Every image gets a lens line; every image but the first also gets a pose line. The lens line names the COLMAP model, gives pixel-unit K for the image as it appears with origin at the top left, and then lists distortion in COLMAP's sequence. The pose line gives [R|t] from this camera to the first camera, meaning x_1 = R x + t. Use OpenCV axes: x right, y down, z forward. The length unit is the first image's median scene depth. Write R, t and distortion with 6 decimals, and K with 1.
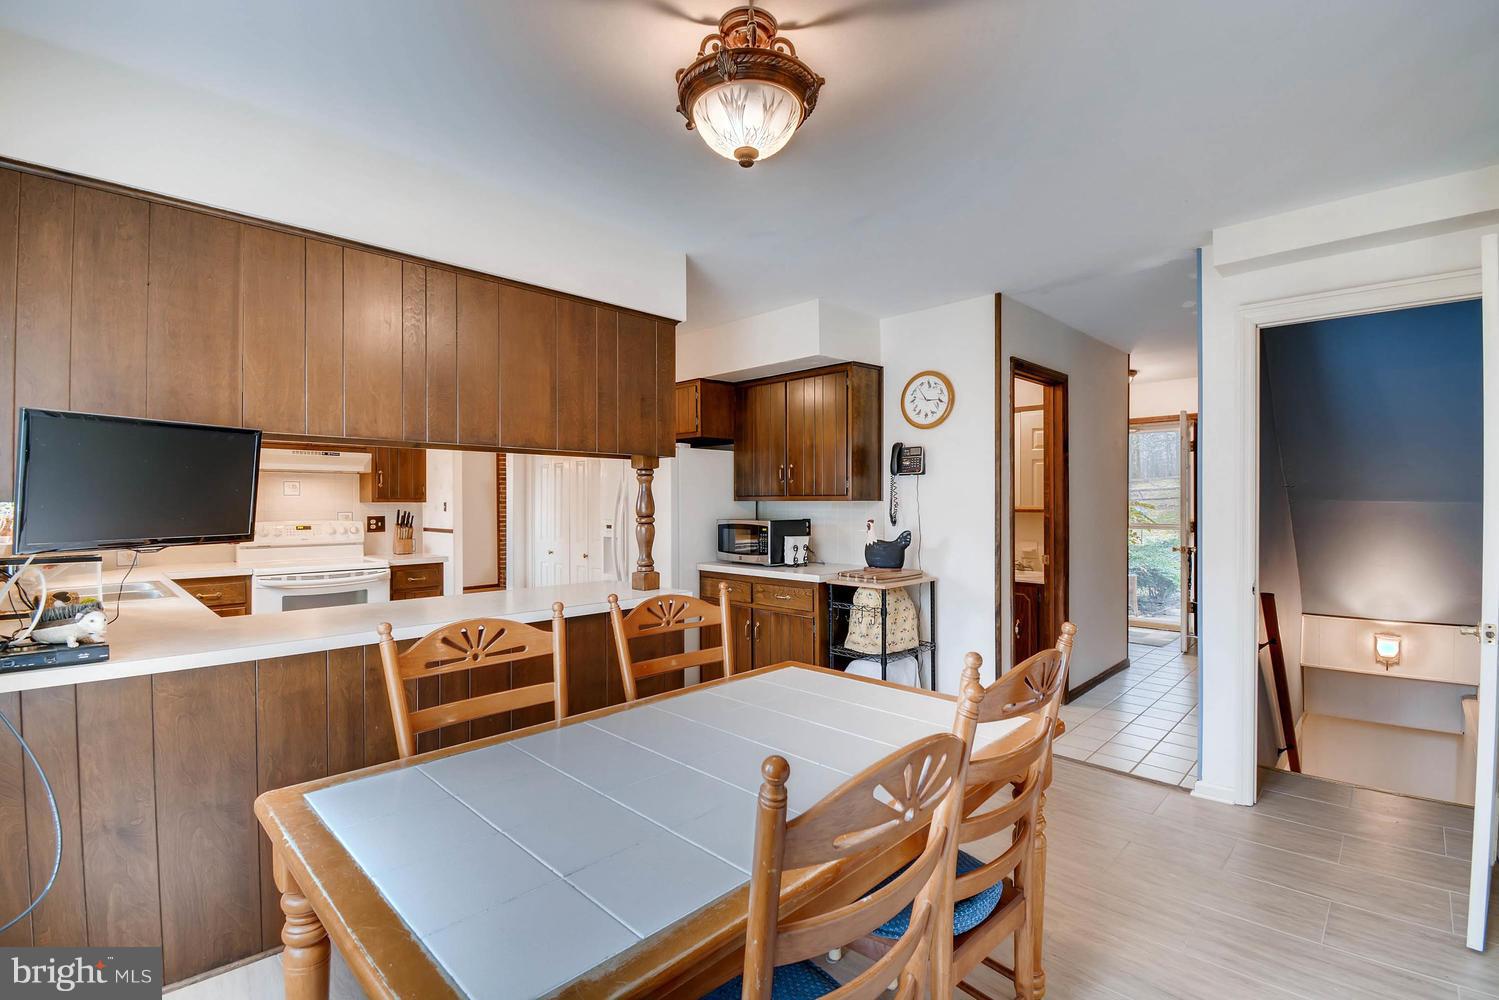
lens RADIAL K [[679.3, 0, 749.1], [0, 679.3, 501.9], [0, 0, 1]] dist [-0.006187, -0.003922]
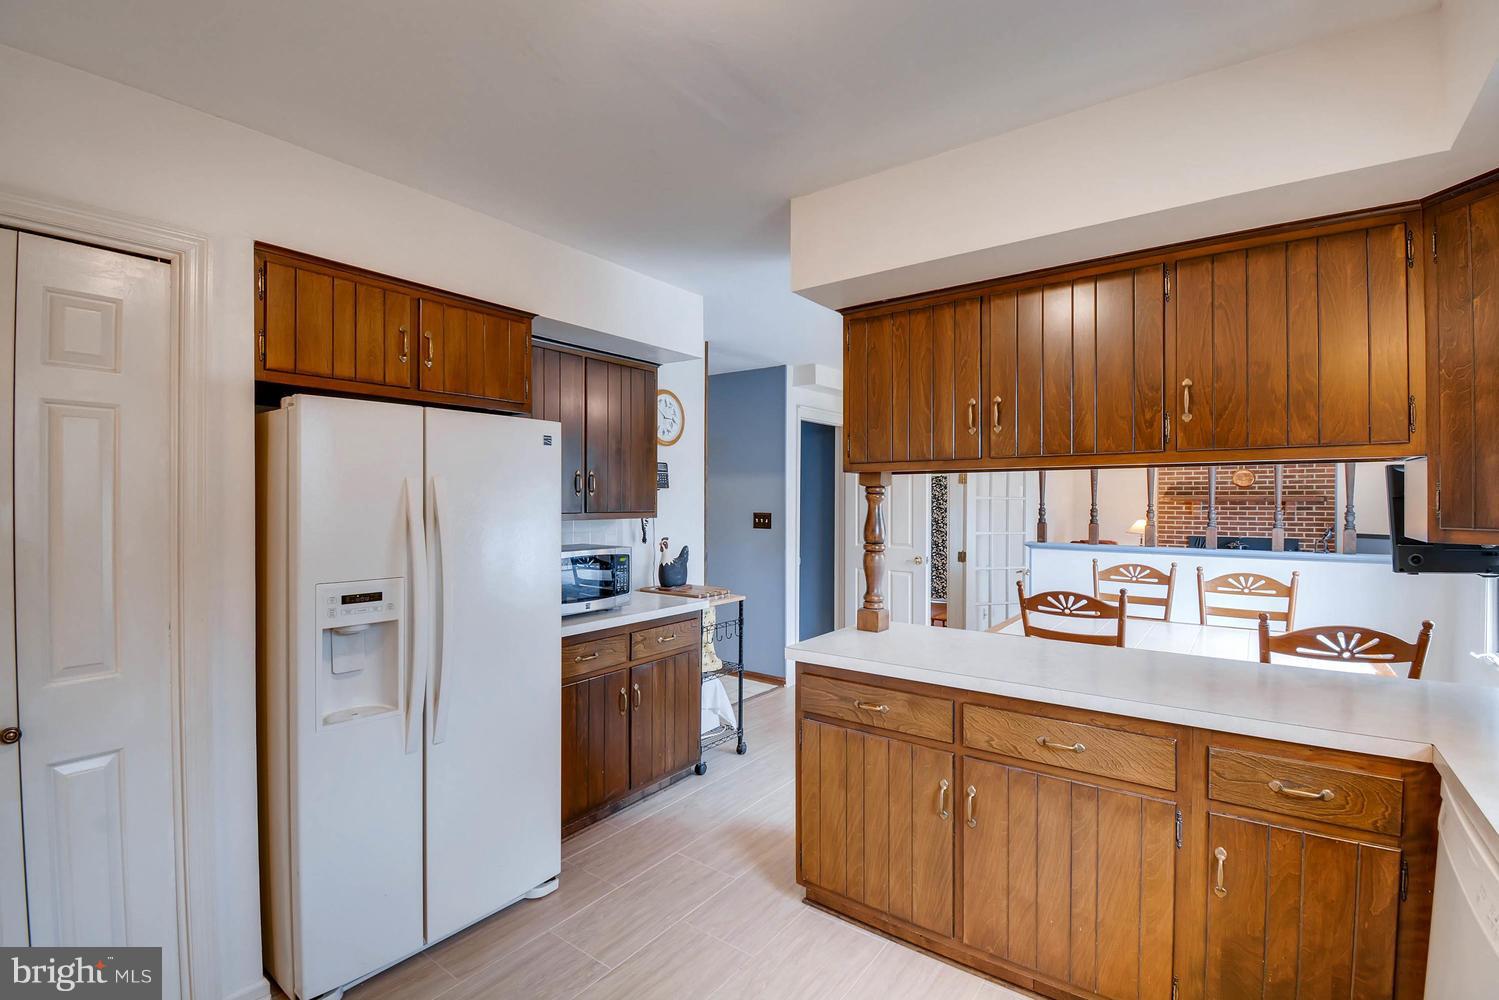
lens RADIAL K [[679.3, 0, 762.8], [0, 679.3, 504.5], [0, 0, 1]] dist [-0.006187, -0.003922]
pose [[-0.122749, -0.001866, 0.992436, -0.668933], [-0.003451, 0.999993, 0.001453, -0.018999], [-0.992432, -0.003247, -0.122755, 0.860332]]
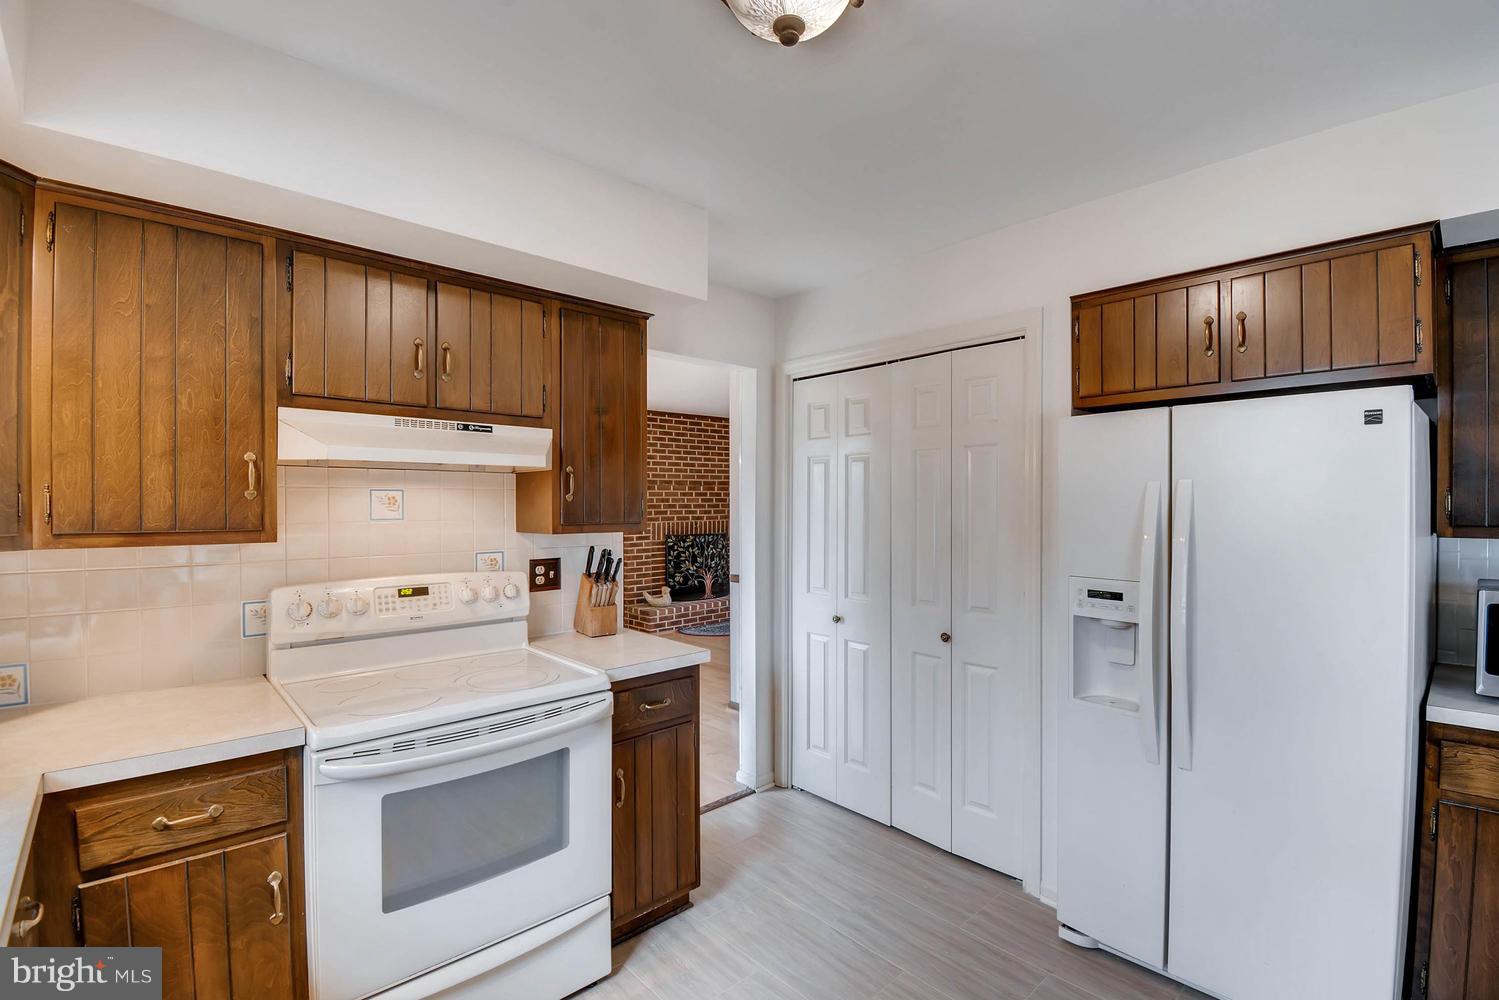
lens RADIAL K [[679.3, 0, 749.9], [0, 679.3, 508.9], [0, 0, 1]] dist [-0.006187, -0.003922]
pose [[0.998736, 0.002233, -0.050210, -0.399714], [-0.001932, 0.999980, 0.006042, -0.019987], [0.050223, -0.005937, 0.998720, 0.543289]]
